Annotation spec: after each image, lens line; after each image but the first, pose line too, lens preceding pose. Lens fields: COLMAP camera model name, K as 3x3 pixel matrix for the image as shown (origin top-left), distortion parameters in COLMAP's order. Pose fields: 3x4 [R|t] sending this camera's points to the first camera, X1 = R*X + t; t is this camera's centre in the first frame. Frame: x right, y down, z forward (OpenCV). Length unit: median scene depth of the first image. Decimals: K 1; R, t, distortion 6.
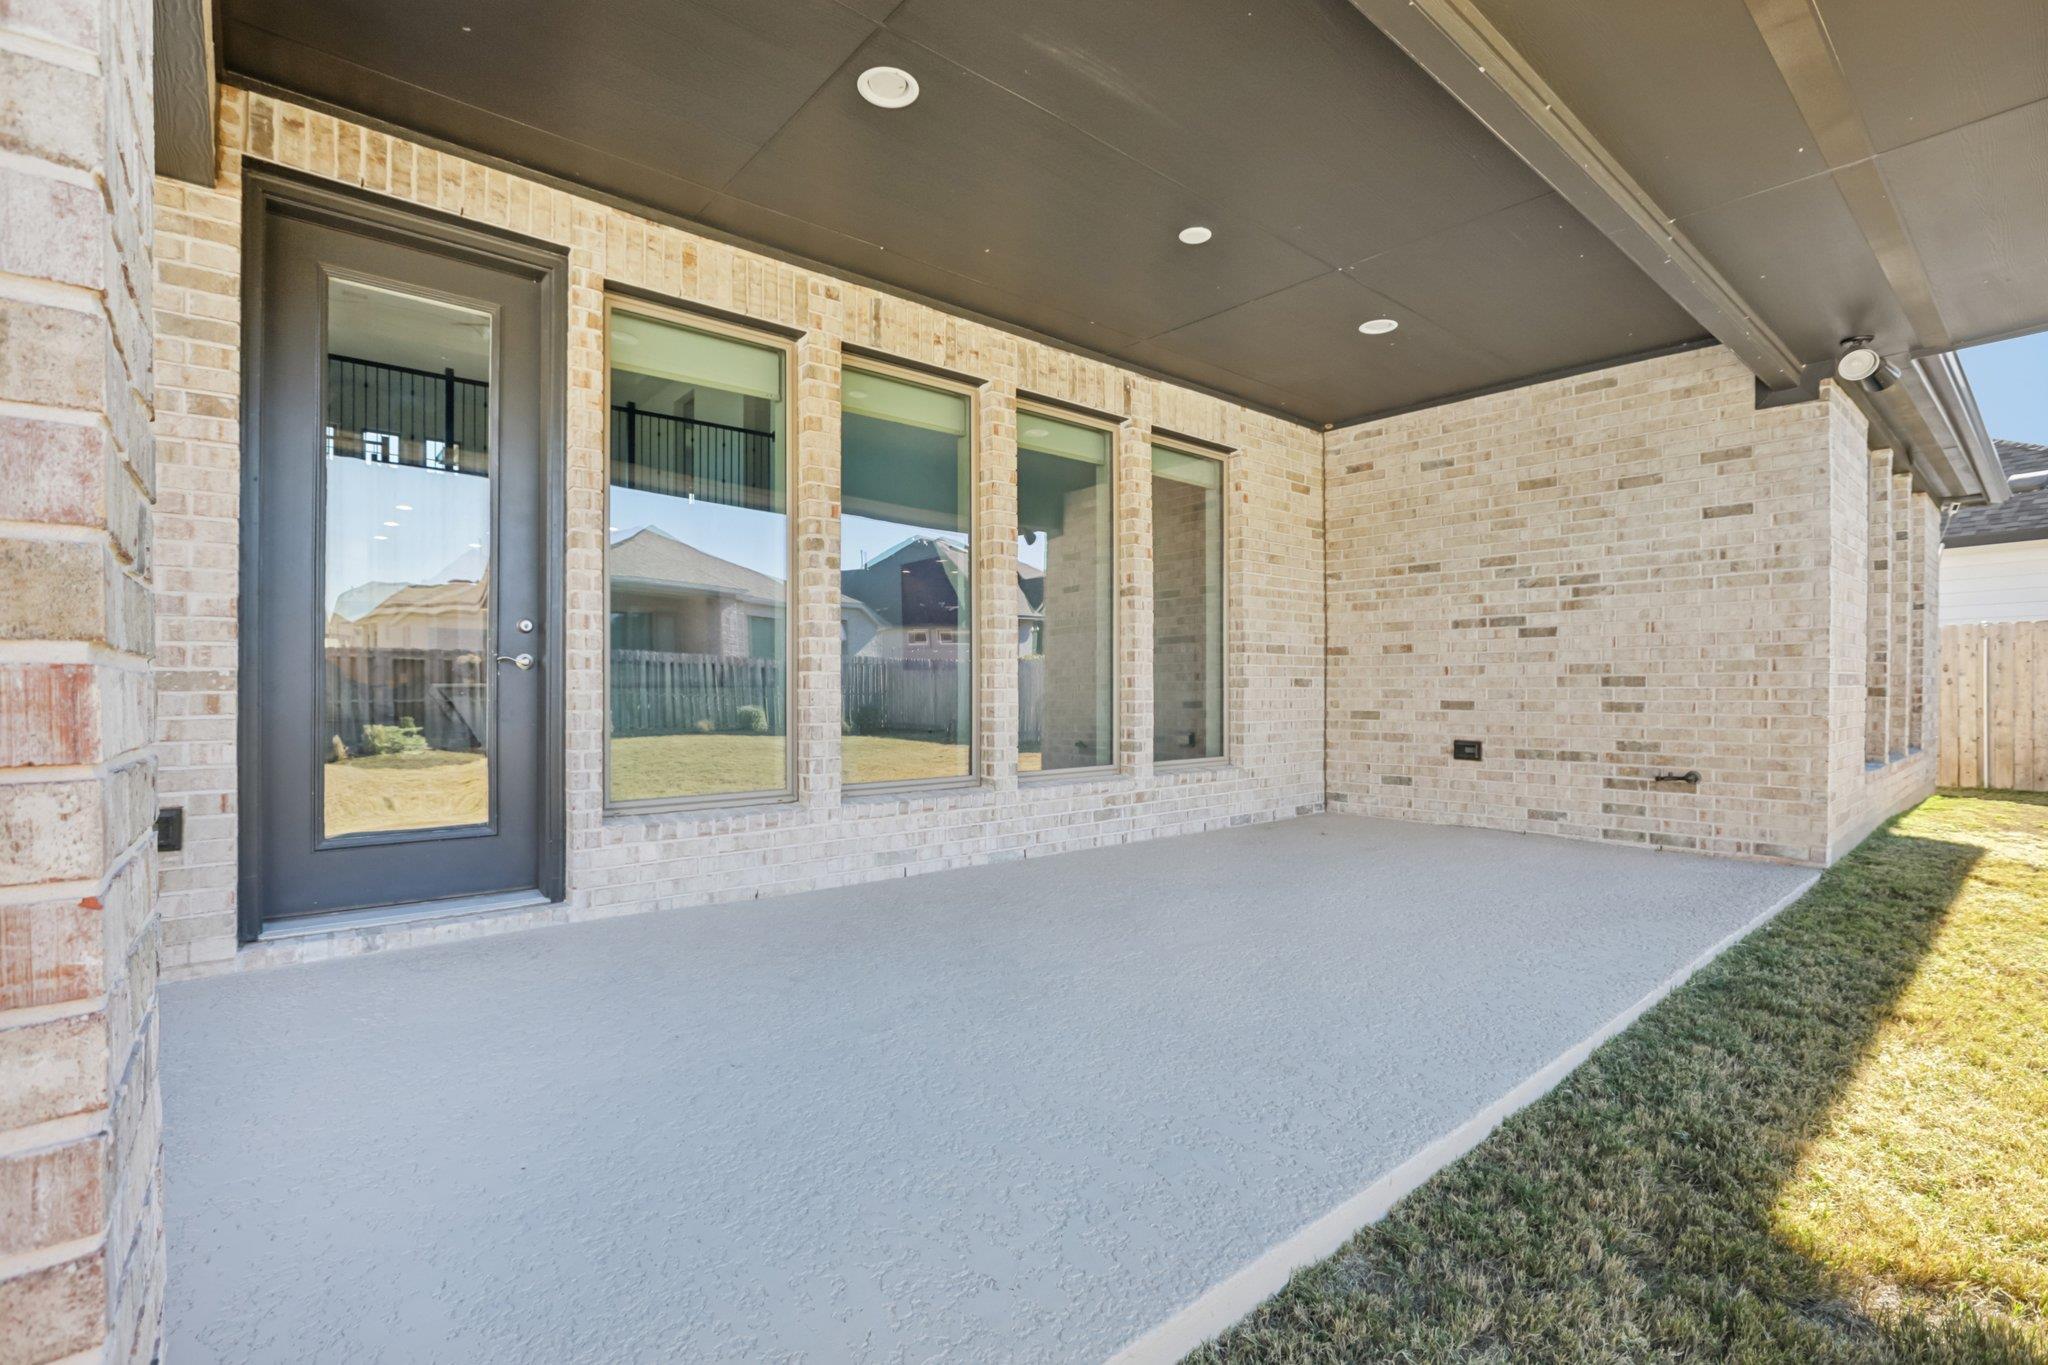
lens RADIAL K [[928.0, 0, 1032.1], [0, 928.0, 690.1], [0, 0, 1]] dist [-0.004040, 0.000043]
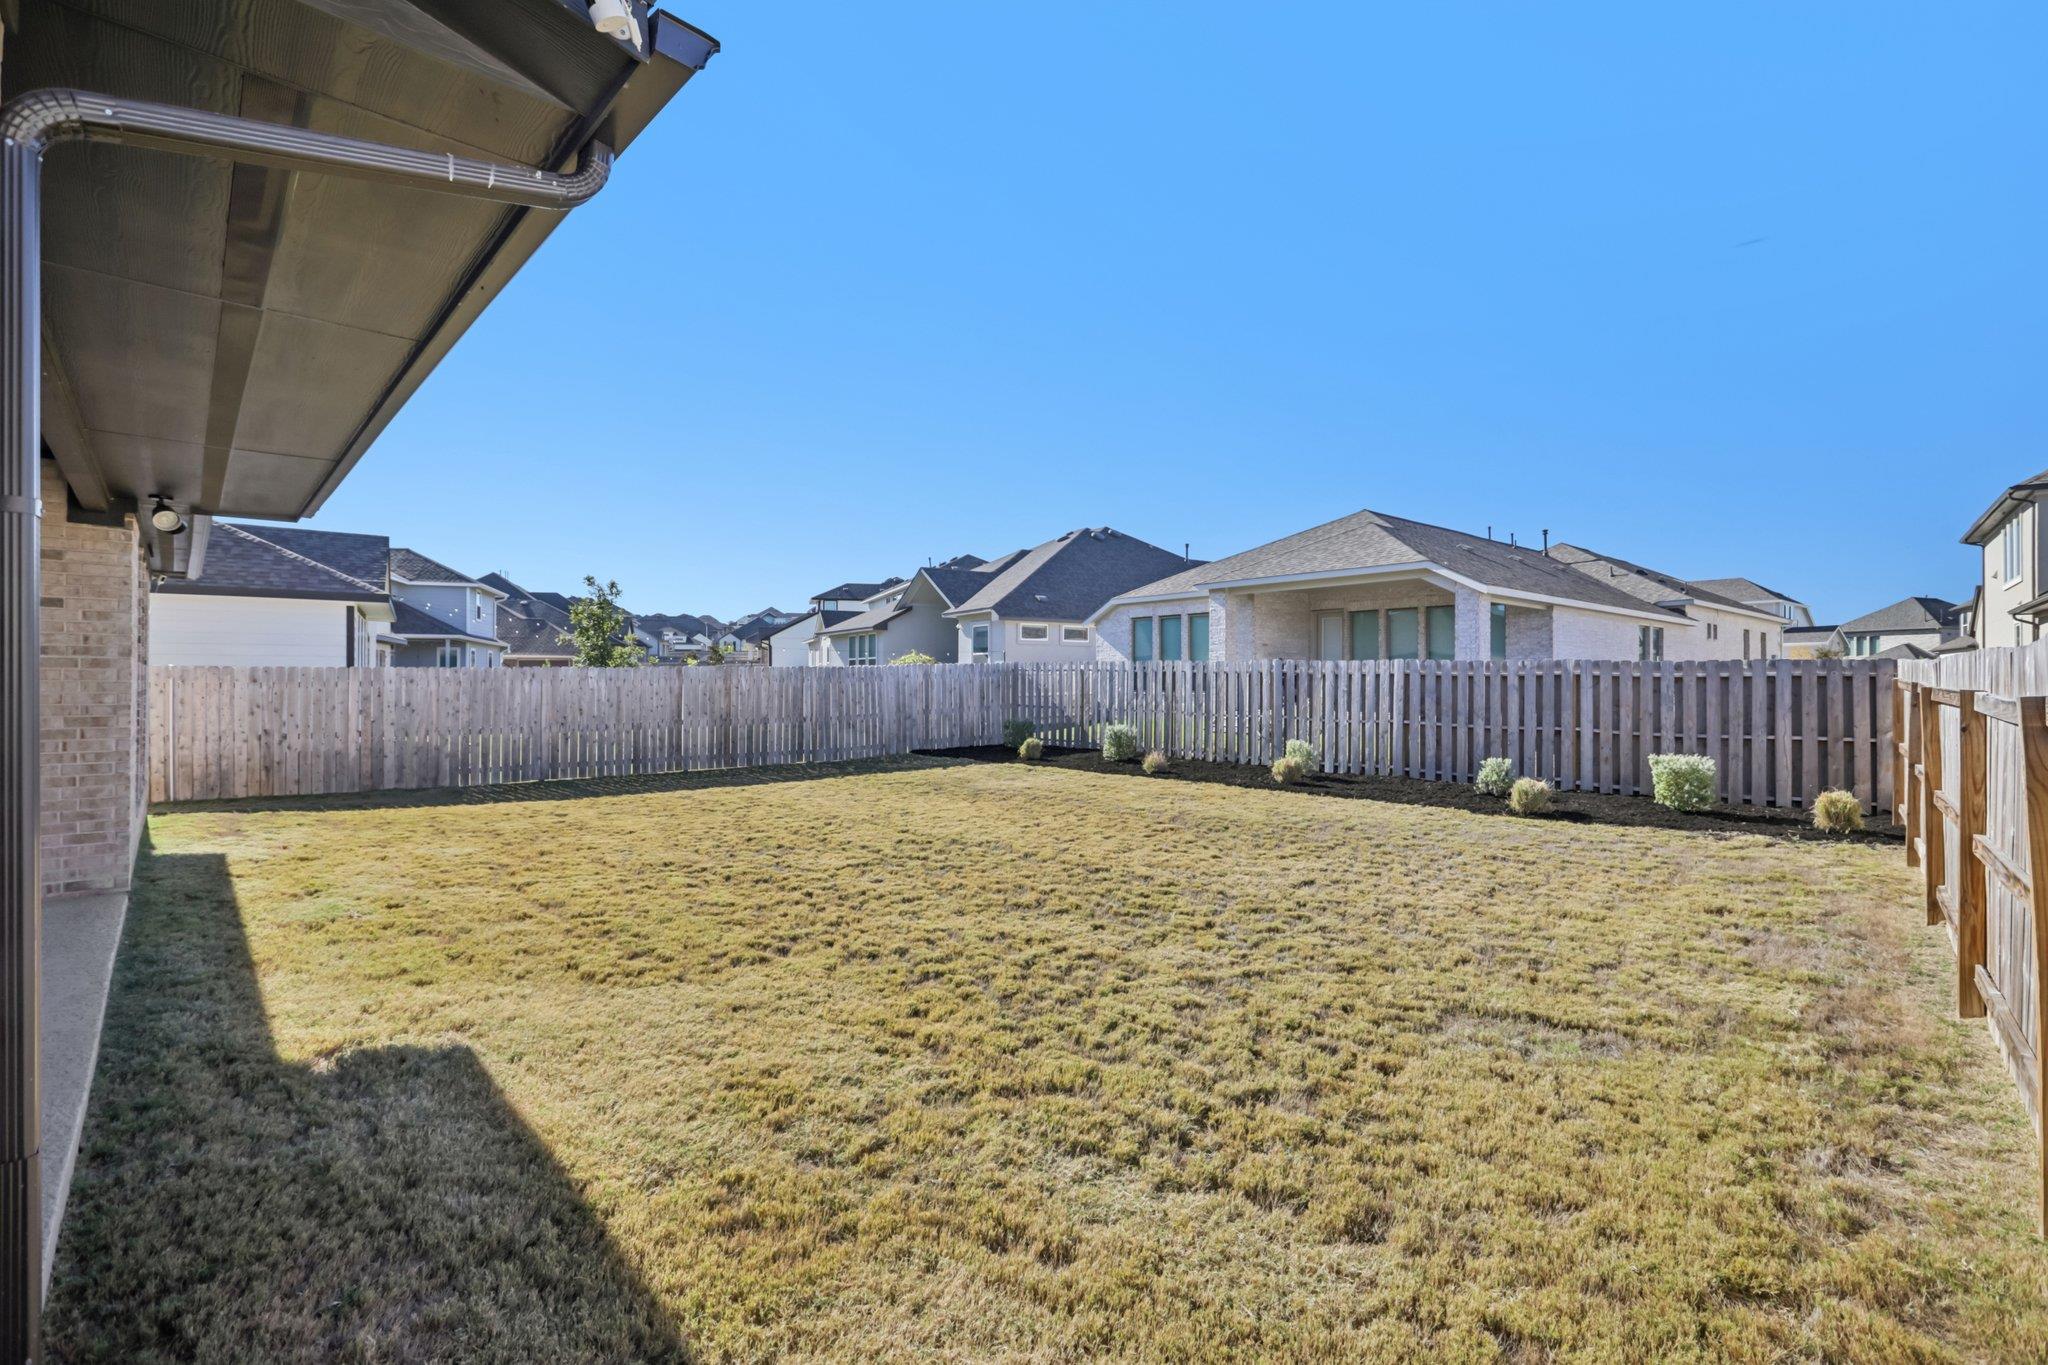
lens RADIAL K [[928.0, 0, 1026.4], [0, 928.0, 695.8], [0, 0, 1]] dist [-0.004040, 0.000043]
pose [[-0.017989, -0.003295, 0.999833, -0.447889], [-0.003647, 0.999988, 0.003230, -0.087288], [-0.999832, -0.003588, -0.018001, -0.227323]]
